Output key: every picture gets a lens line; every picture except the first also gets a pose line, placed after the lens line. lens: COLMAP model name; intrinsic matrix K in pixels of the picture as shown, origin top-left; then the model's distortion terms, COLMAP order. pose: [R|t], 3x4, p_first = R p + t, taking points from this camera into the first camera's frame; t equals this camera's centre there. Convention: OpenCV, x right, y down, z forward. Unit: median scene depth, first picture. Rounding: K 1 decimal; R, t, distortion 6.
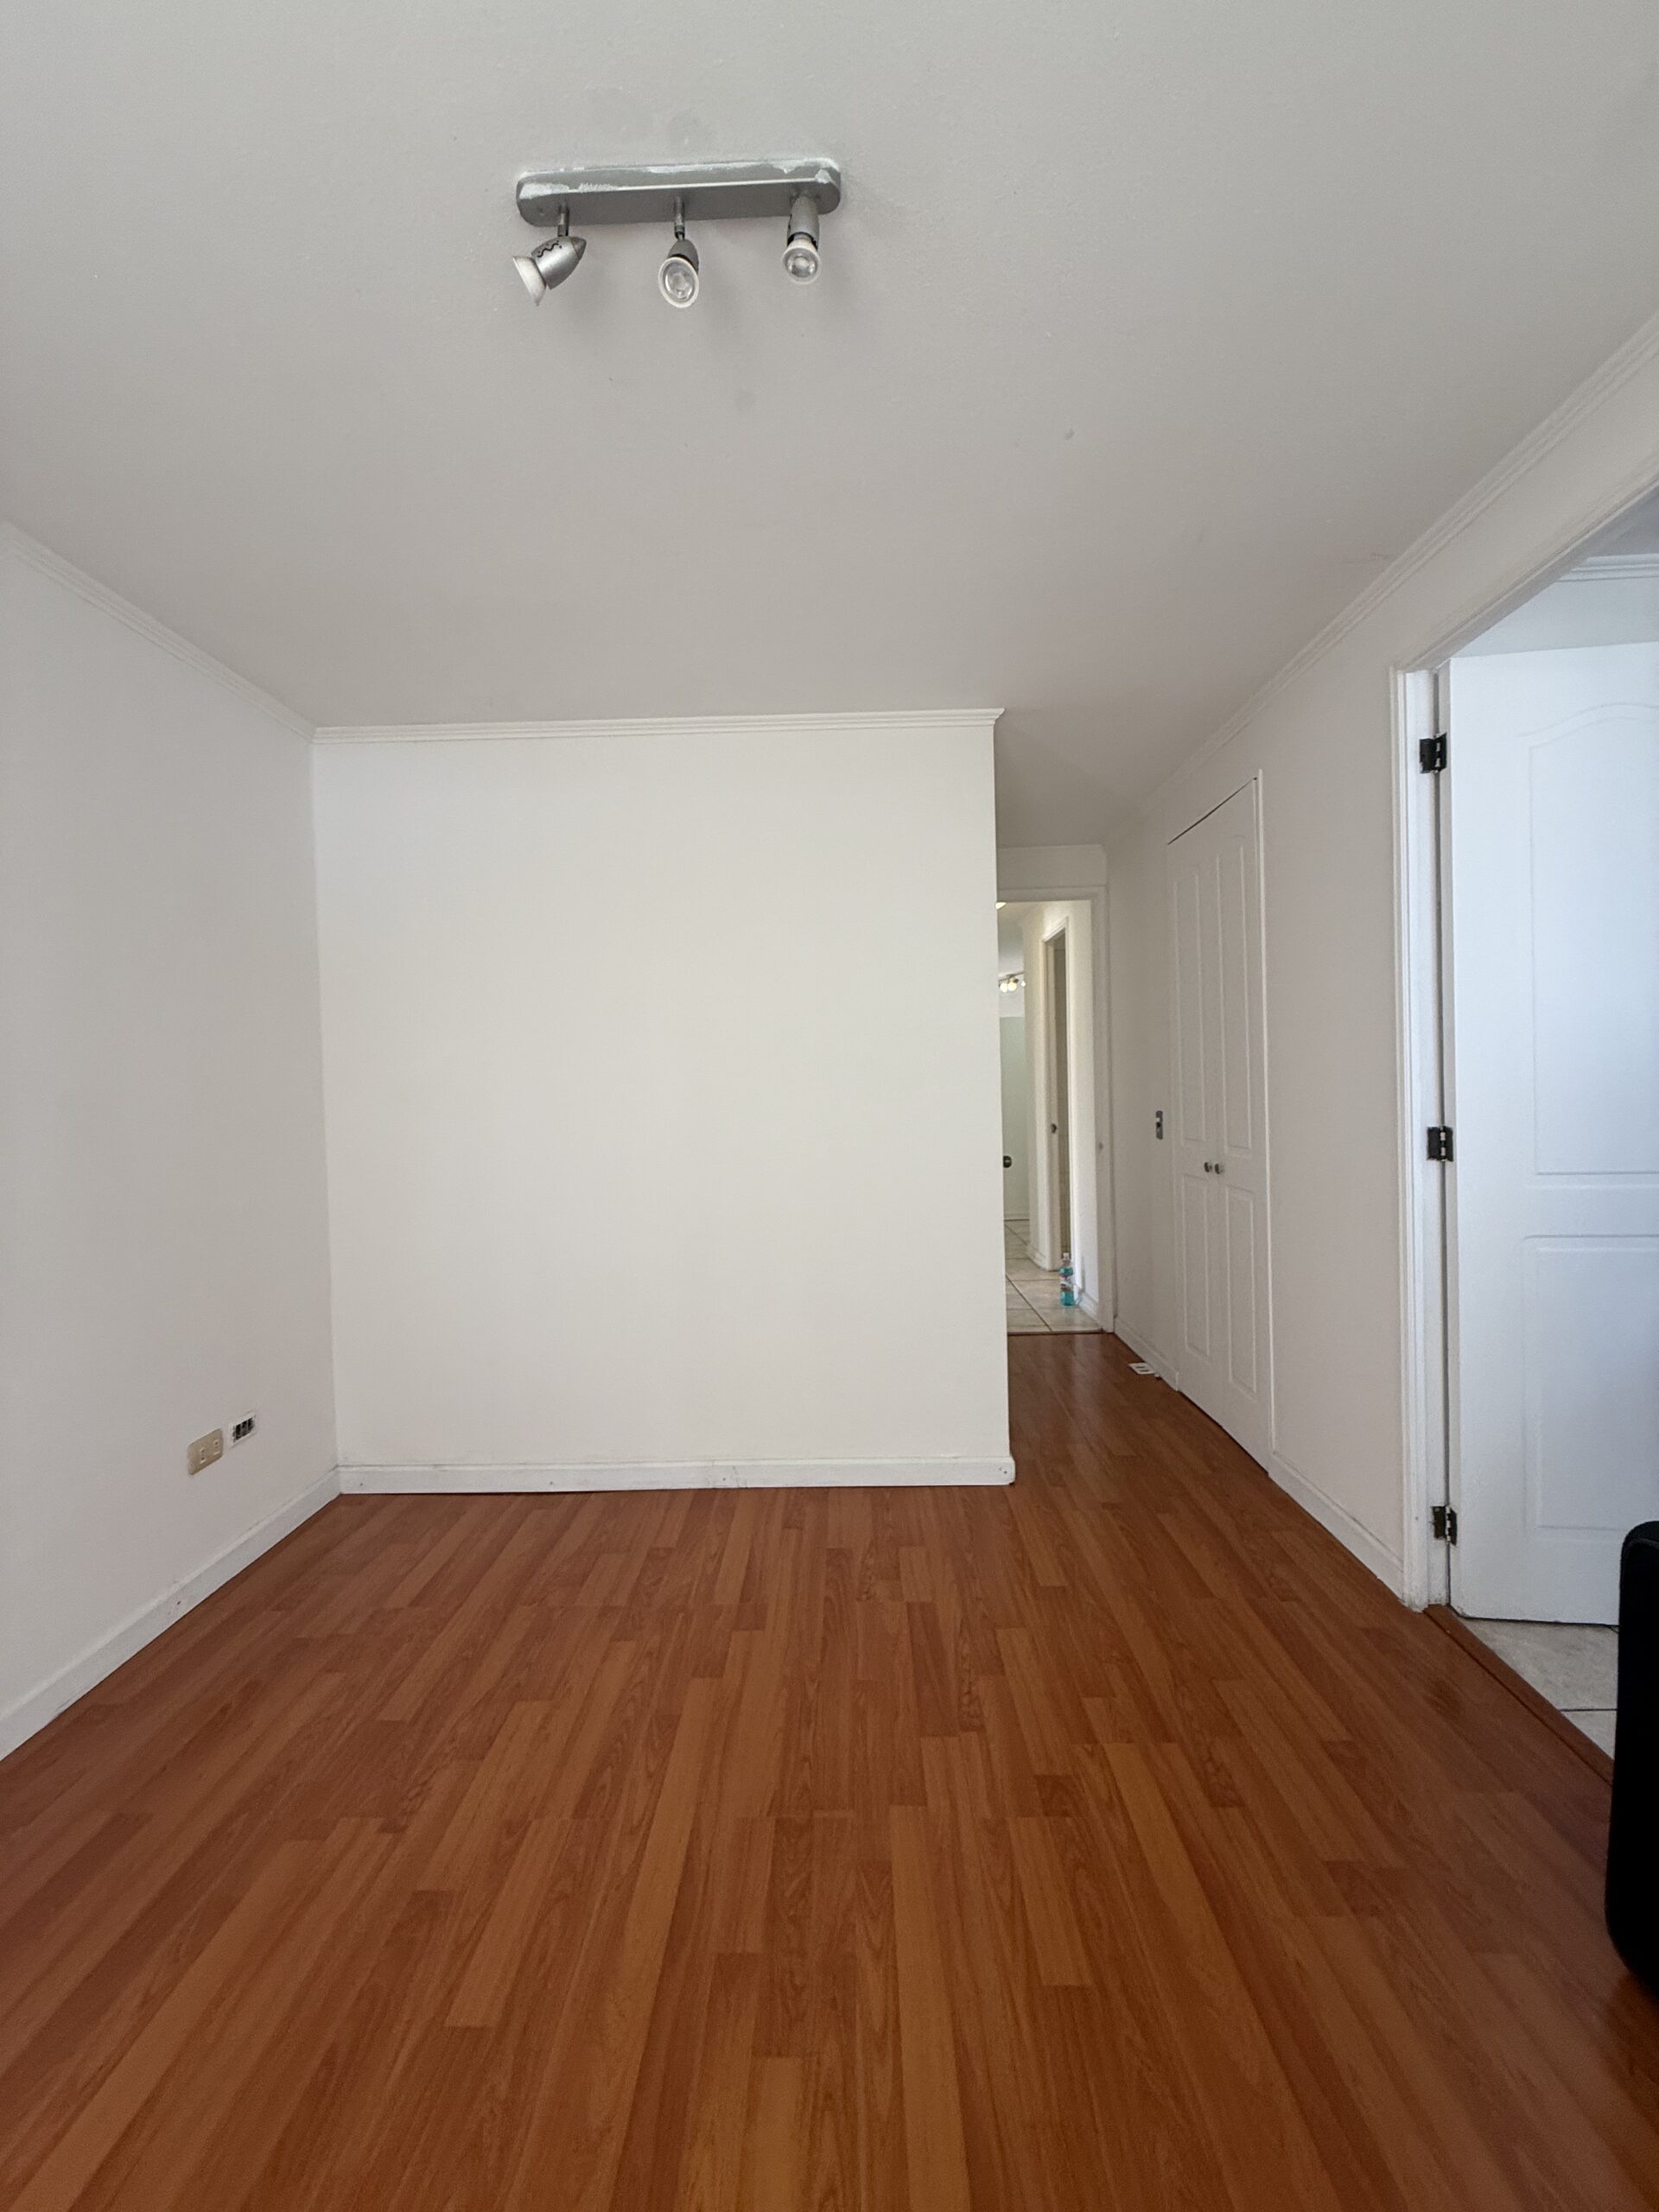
lens RADIAL K [[877.1, 0, 832.8], [0, 877.1, 1106.3], [0, 0, 1]] dist [-0.003397, 0.000069]
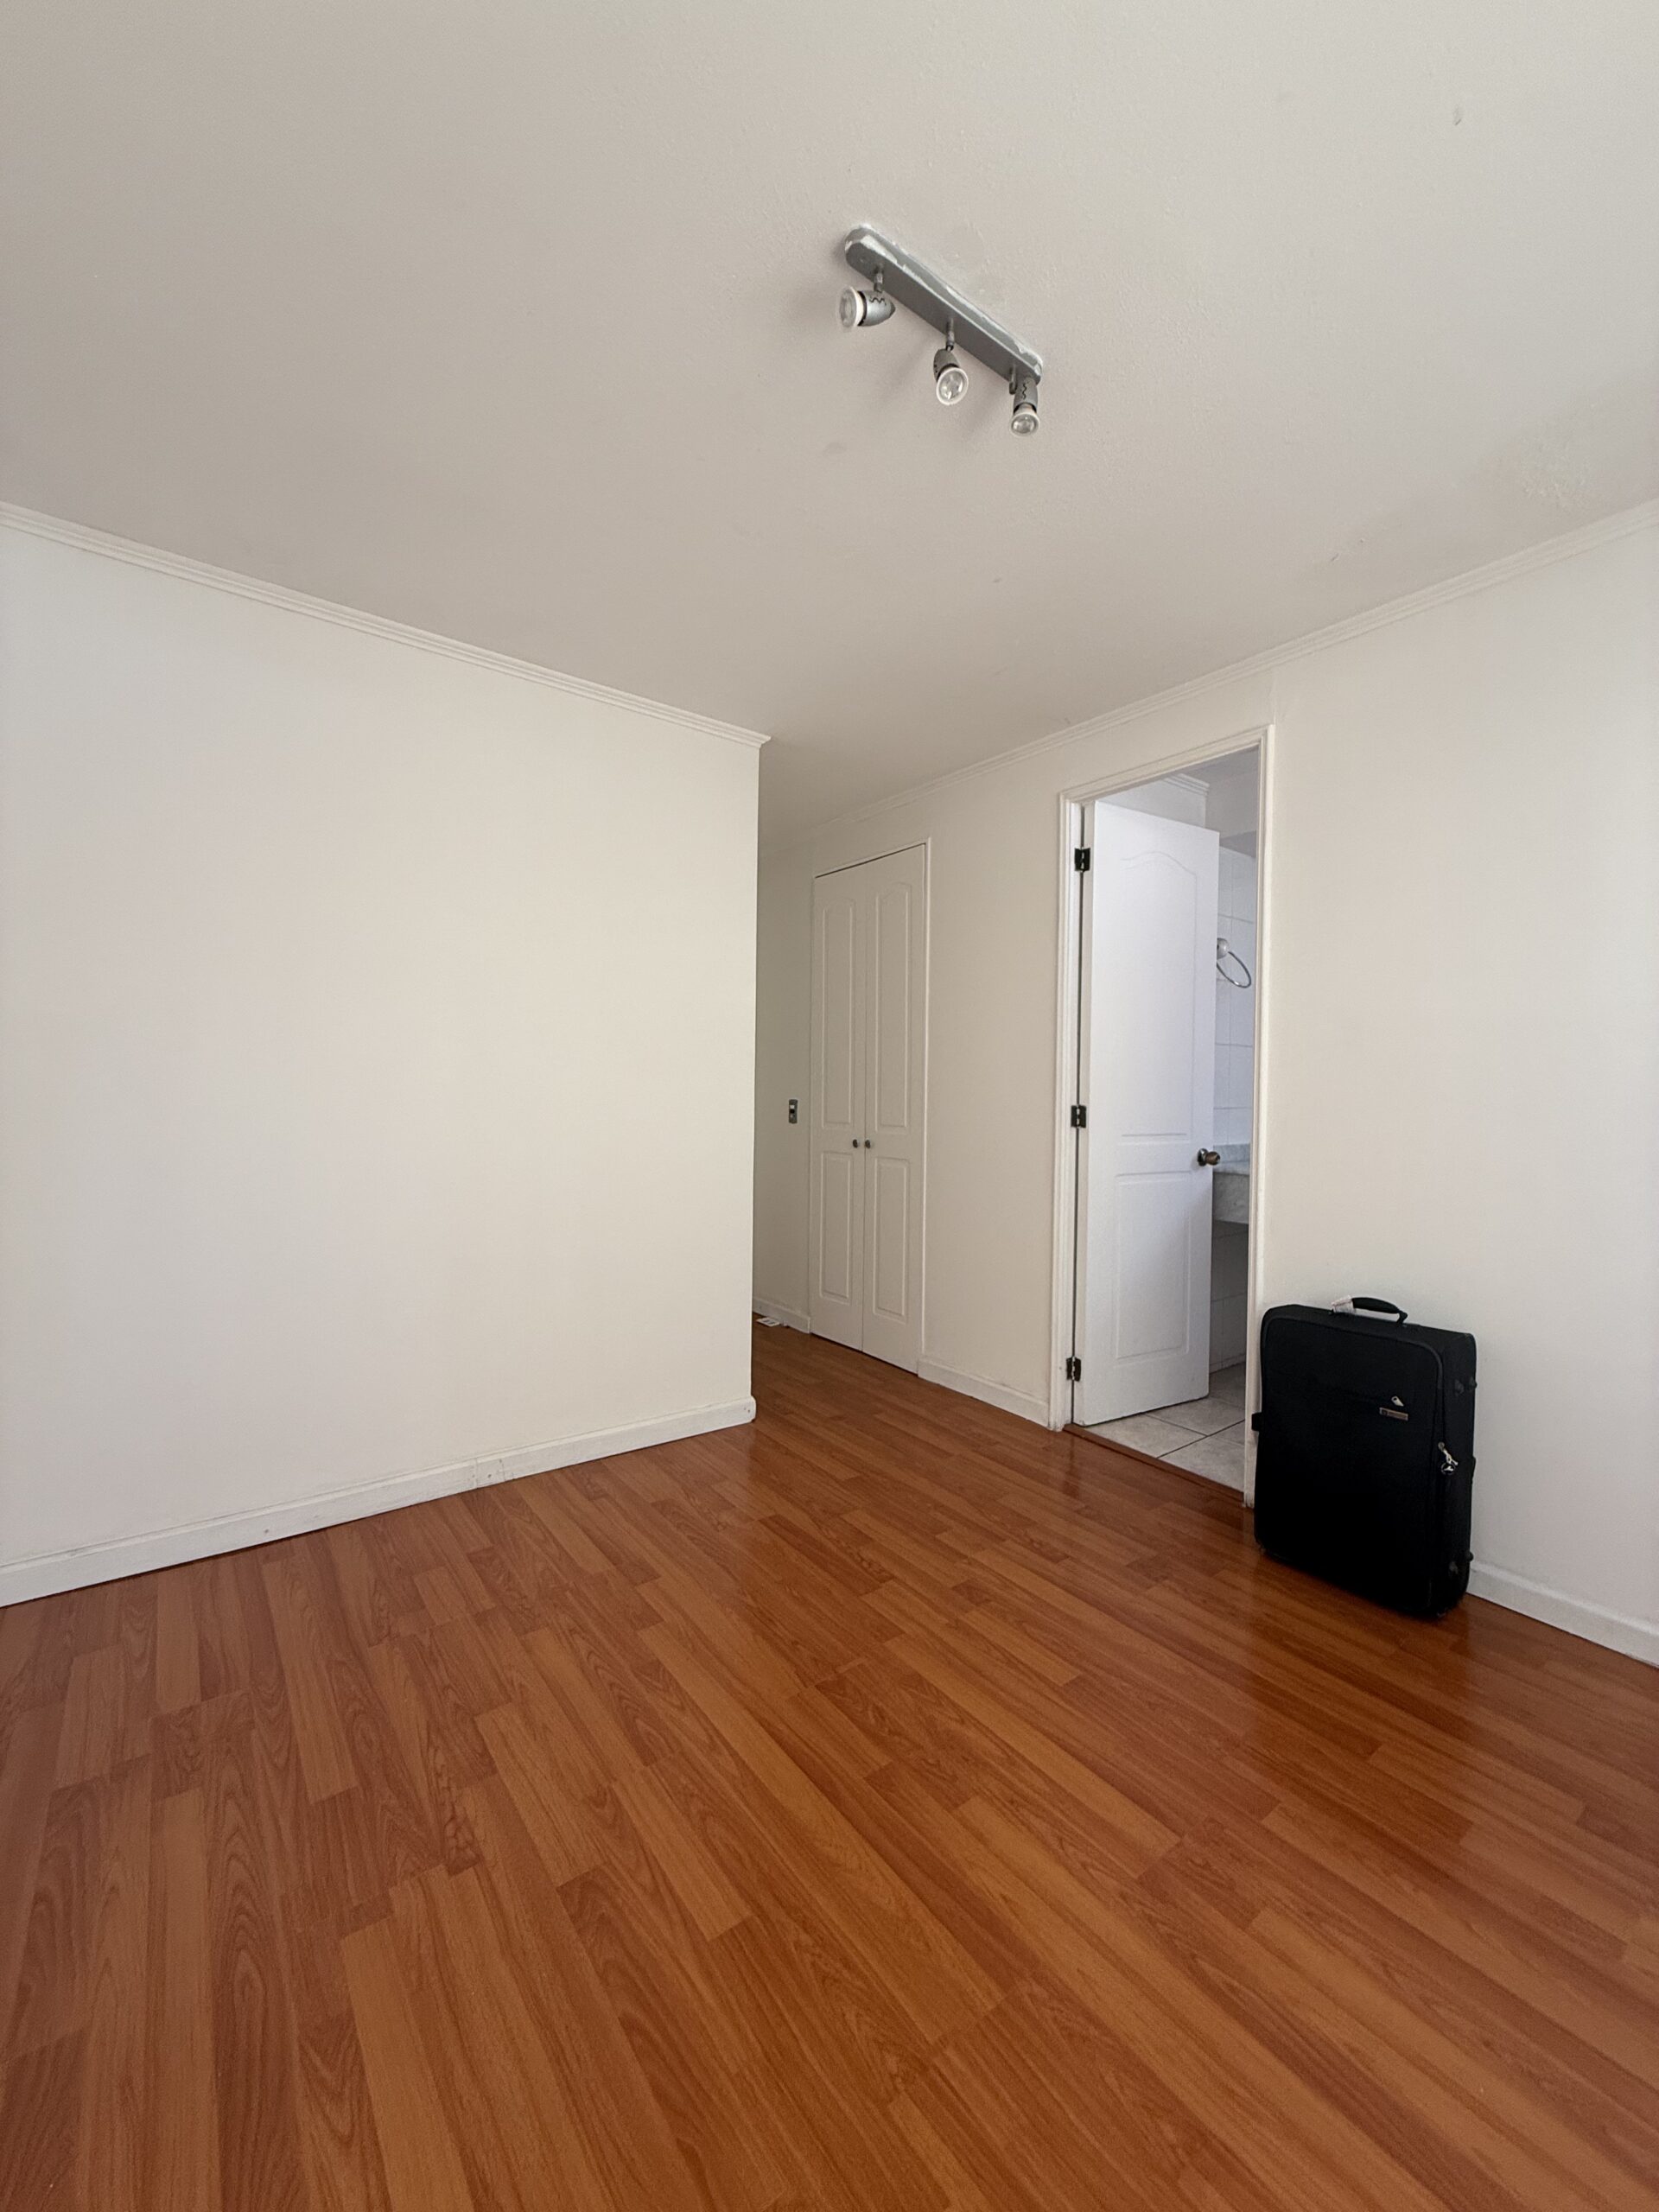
lens RADIAL K [[877.1, 0, 829.7], [0, 877.1, 1106.9], [0, 0, 1]] dist [-0.003397, 0.000069]
pose [[0.787712, 0.025845, 0.615501, -0.586426], [-0.021218, 0.999665, -0.014822, 0.058295], [-0.615678, -0.001385, 0.787997, 0.069123]]
